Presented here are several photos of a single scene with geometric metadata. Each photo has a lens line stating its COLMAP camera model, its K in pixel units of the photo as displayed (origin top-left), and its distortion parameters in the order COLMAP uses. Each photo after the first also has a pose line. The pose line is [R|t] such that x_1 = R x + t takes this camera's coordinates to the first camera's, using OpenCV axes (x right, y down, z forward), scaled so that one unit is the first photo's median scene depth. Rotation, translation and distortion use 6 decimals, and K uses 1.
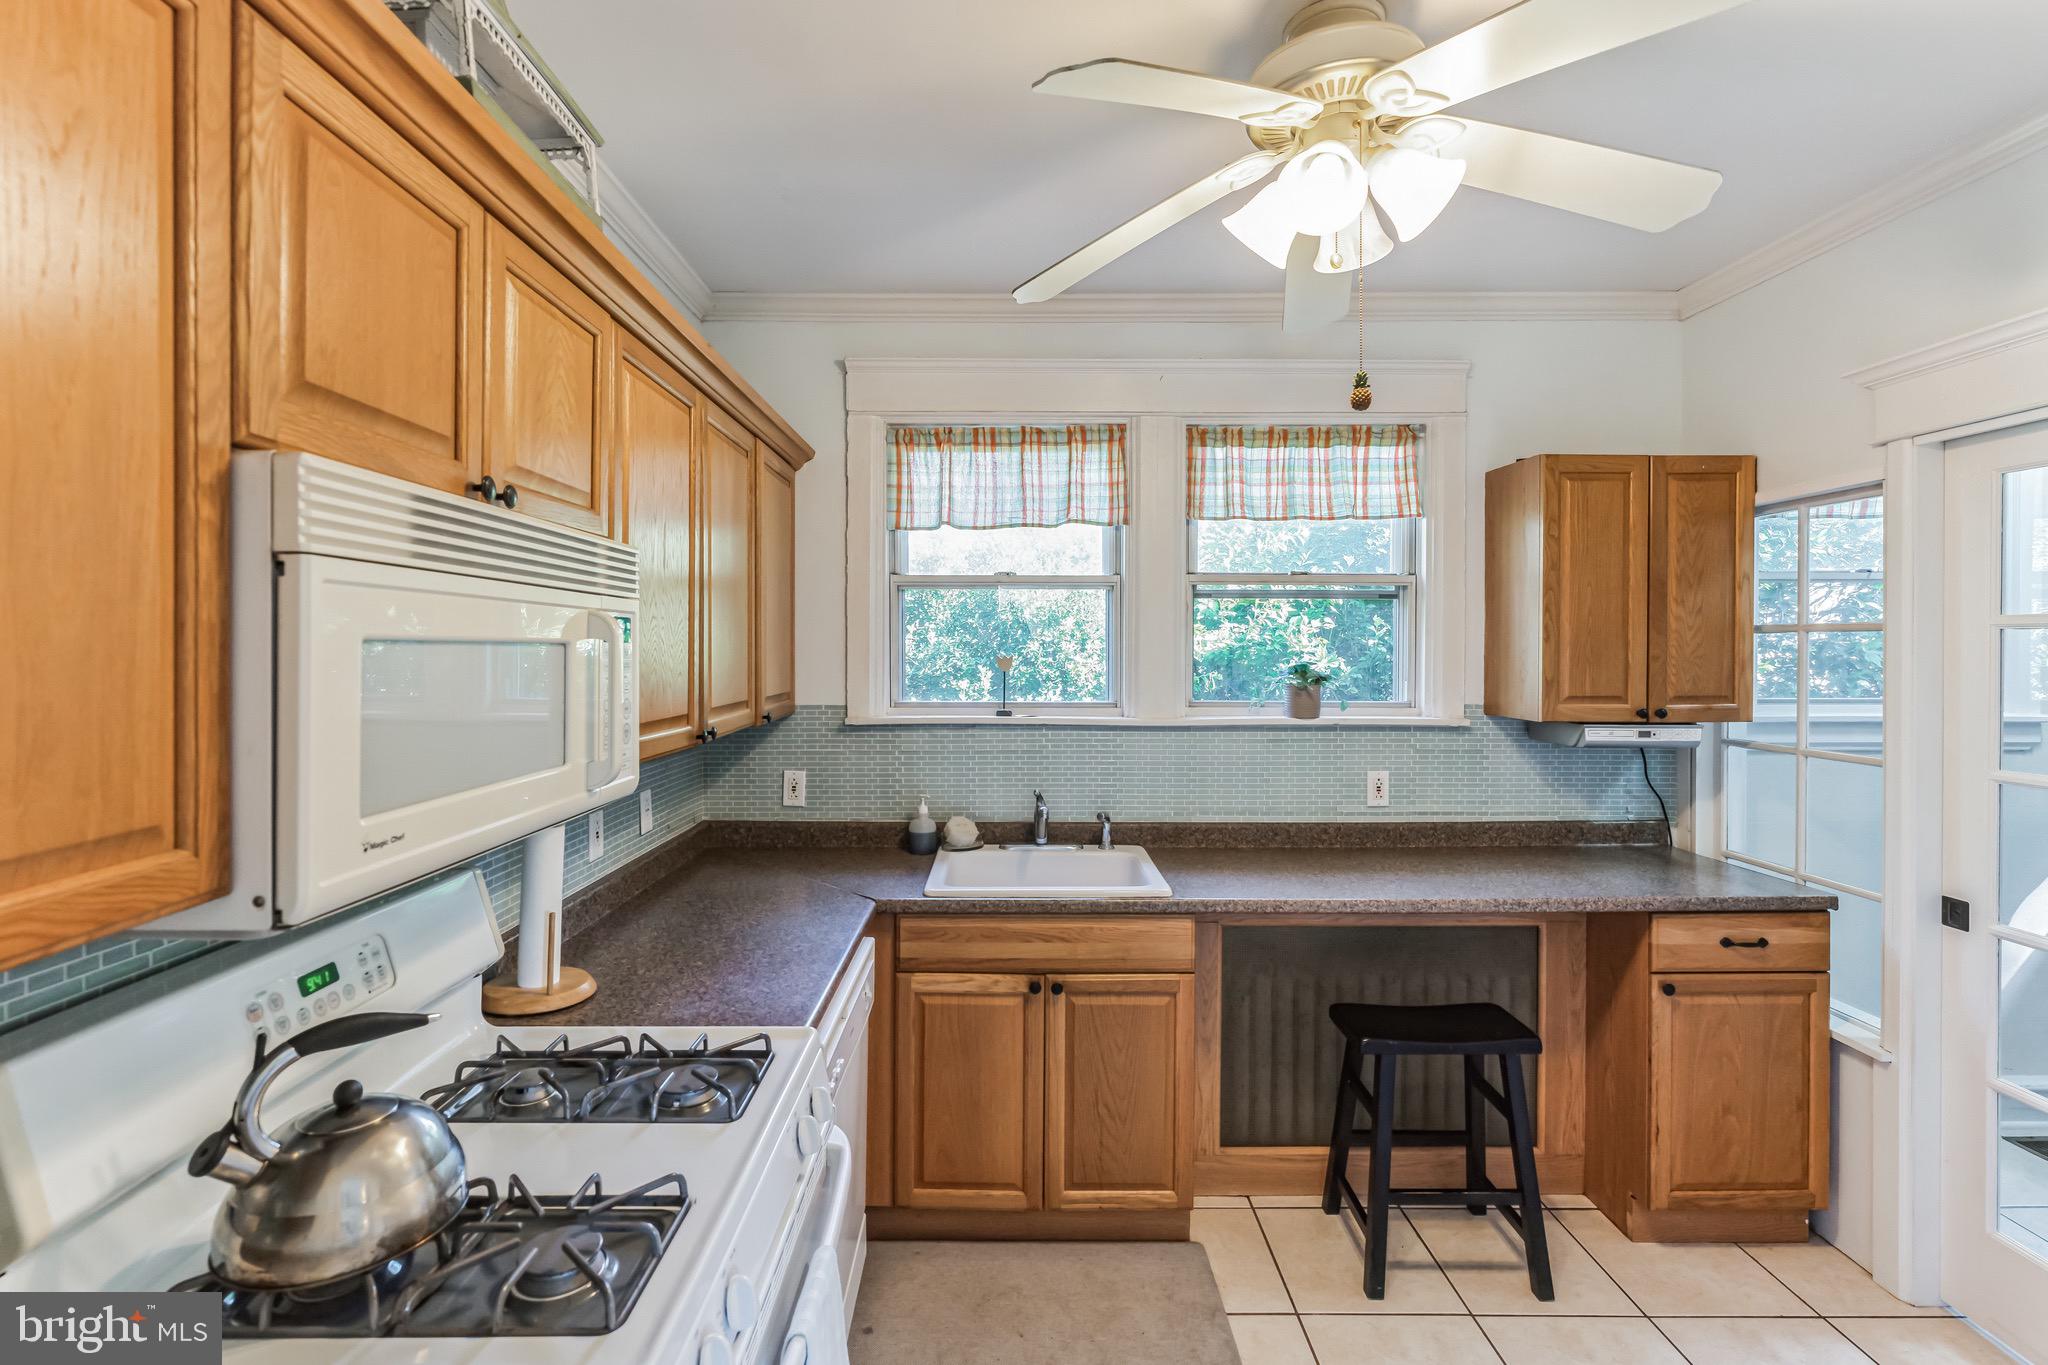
lens RADIAL K [[941.2, 0, 1017.9], [0, 941.2, 652.8], [0, 0, 1]] dist [-0.003547, -0.000045]
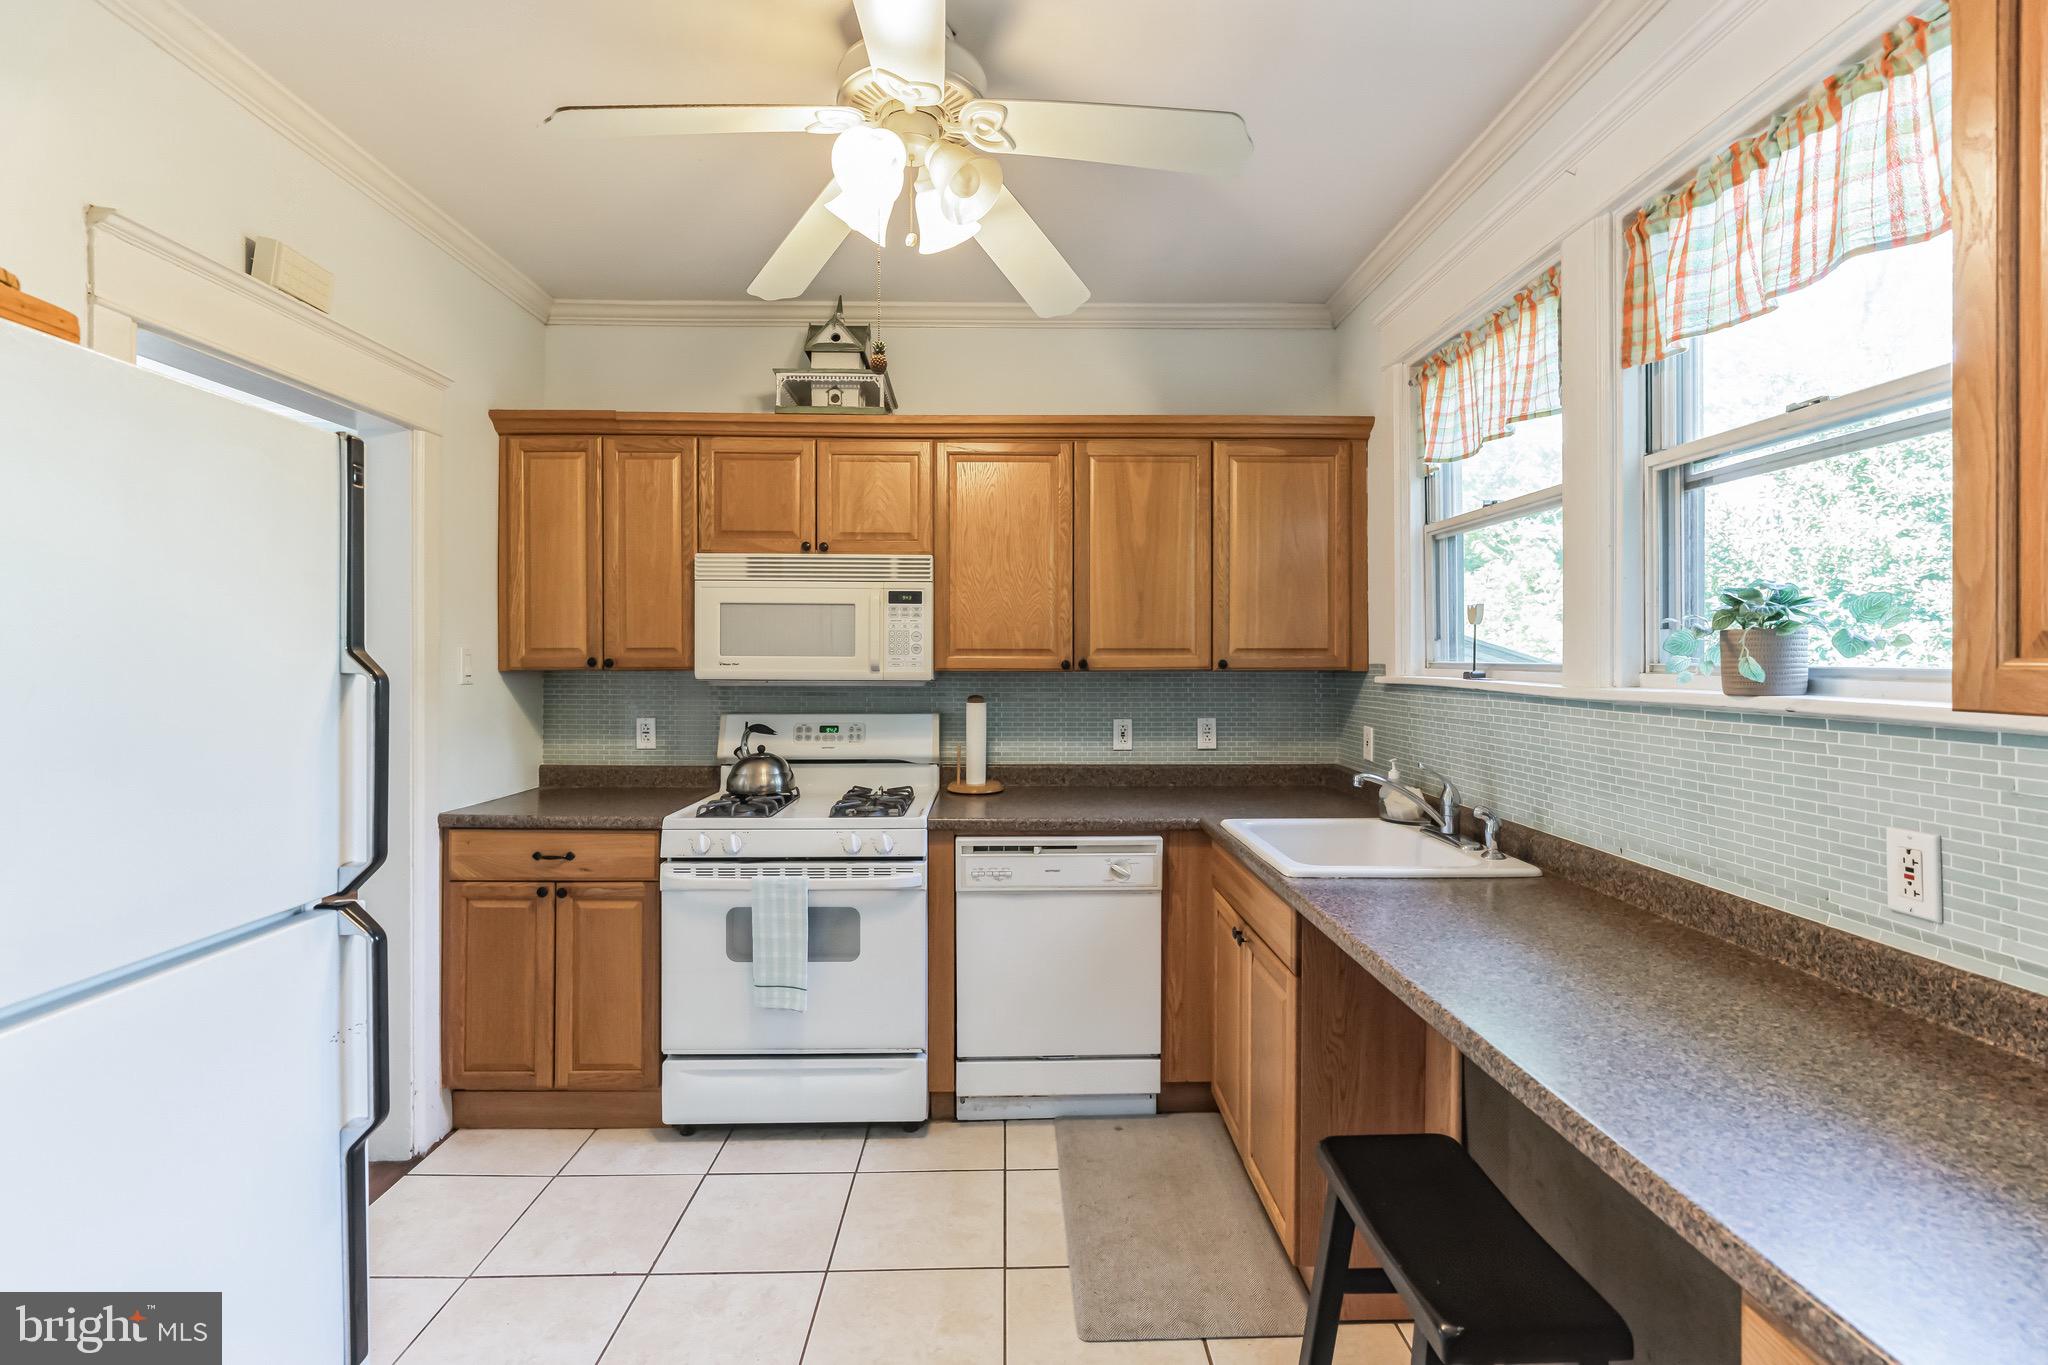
lens RADIAL K [[926.9, 0, 1018.7], [0, 926.9, 663.8], [0, 0, 1]] dist [-0.002678, 0.000196]
pose [[0.014126, 0.006570, -0.999879, 0.789027], [-0.007511, 0.999951, 0.006464, 0.051601], [0.999872, 0.007419, 0.014175, 0.595247]]
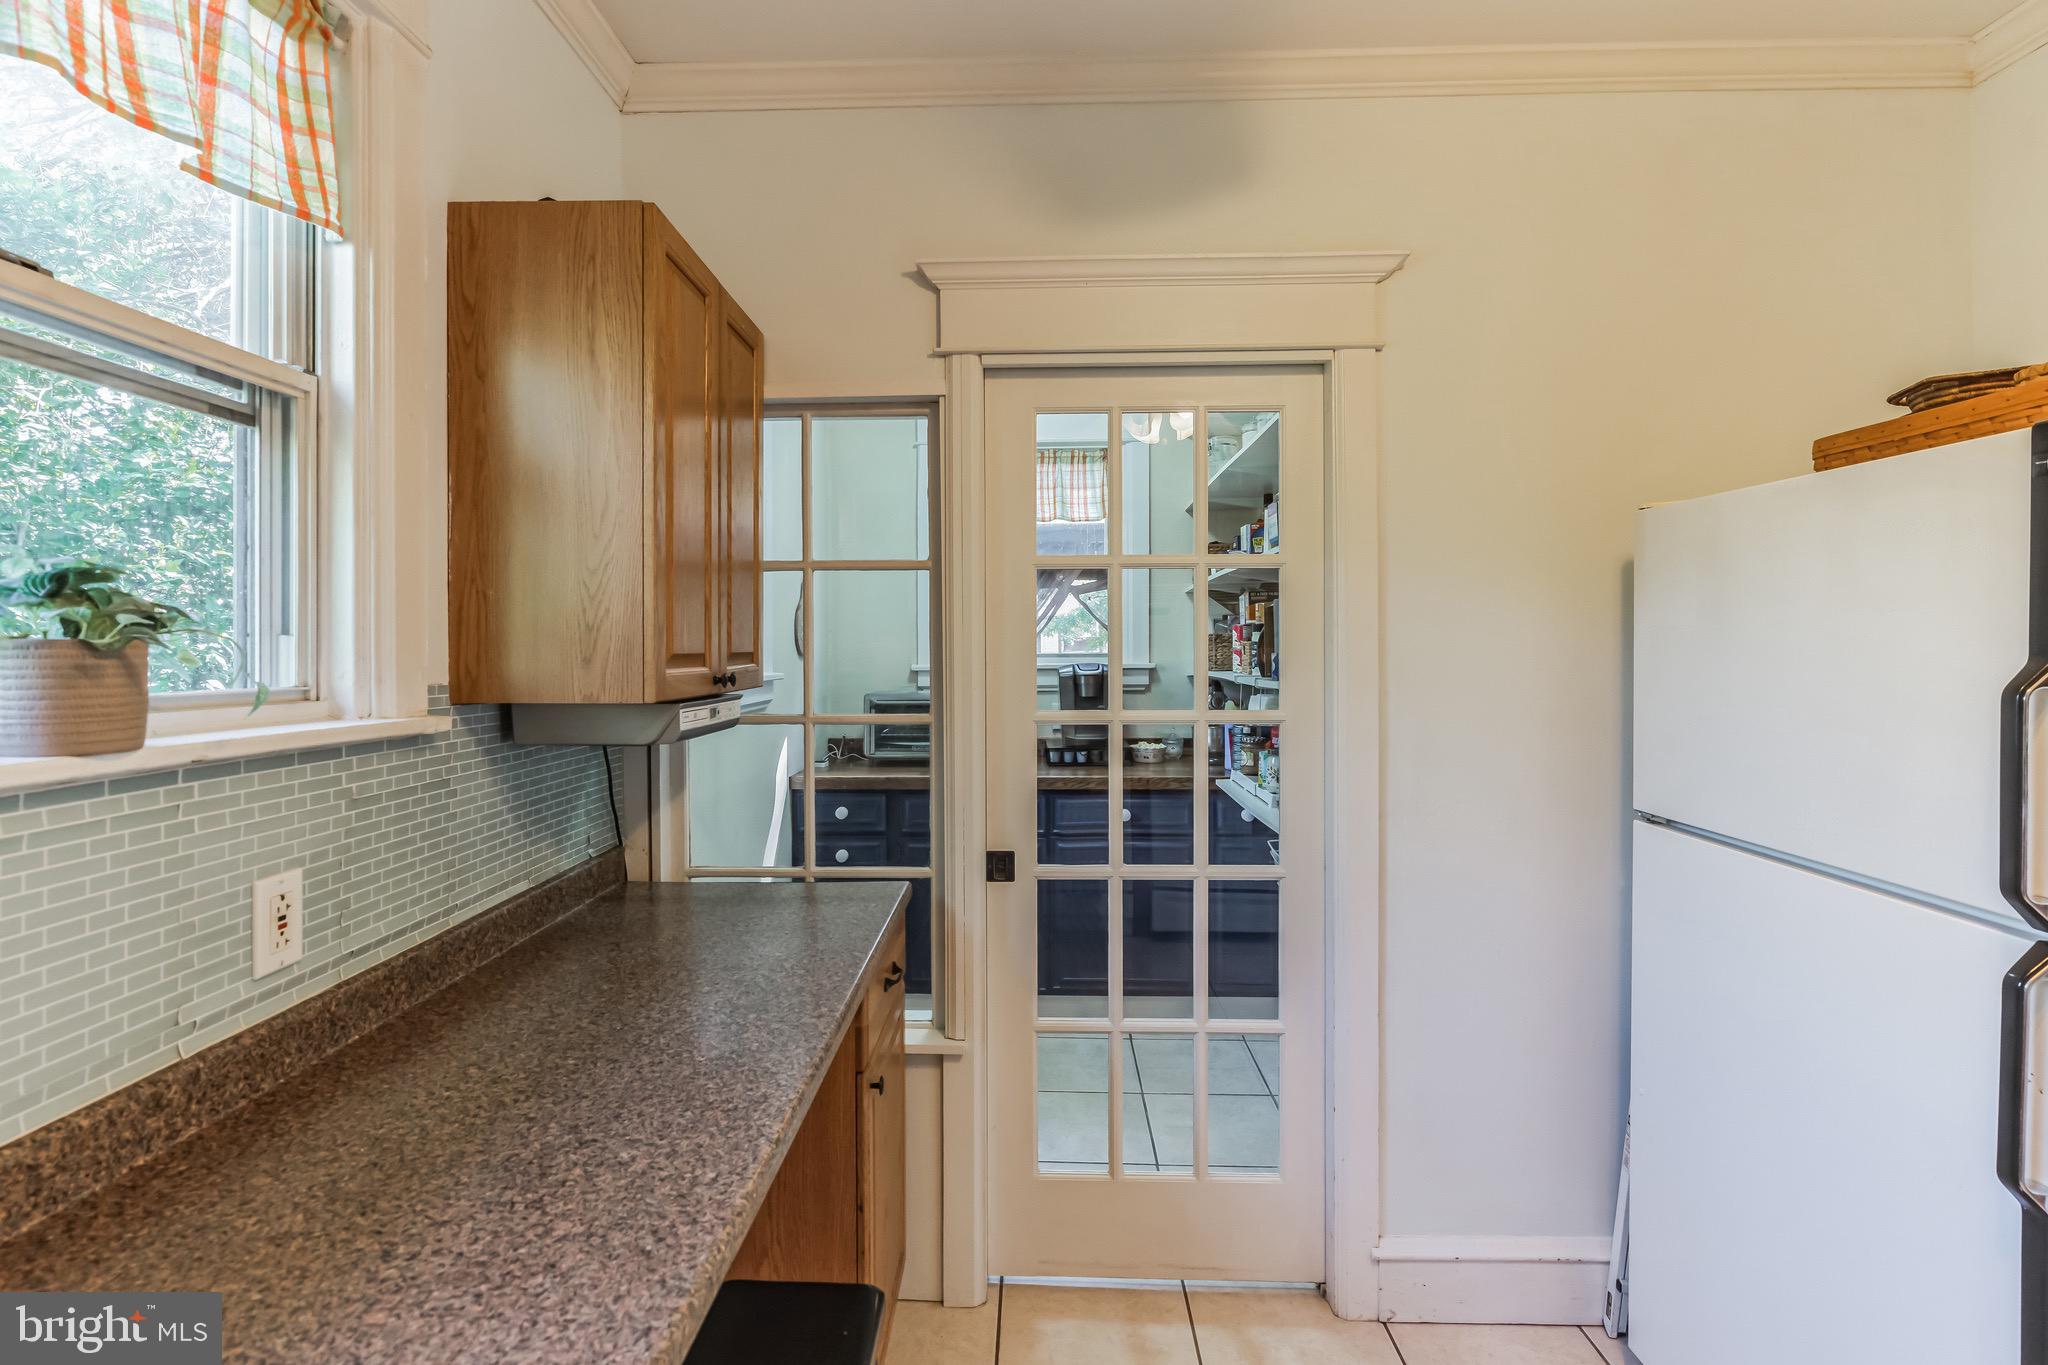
lens RADIAL K [[963.0, 0, 1014.8], [0, 963.0, 646.9], [0, 0, 1]] dist [-0.002669, 0.001147]
pose [[0.037644, -0.003586, 0.999285, 0.015595], [0.011854, 0.999925, 0.003142, 0.038409], [-0.999221, 0.011727, 0.037683, 0.694583]]
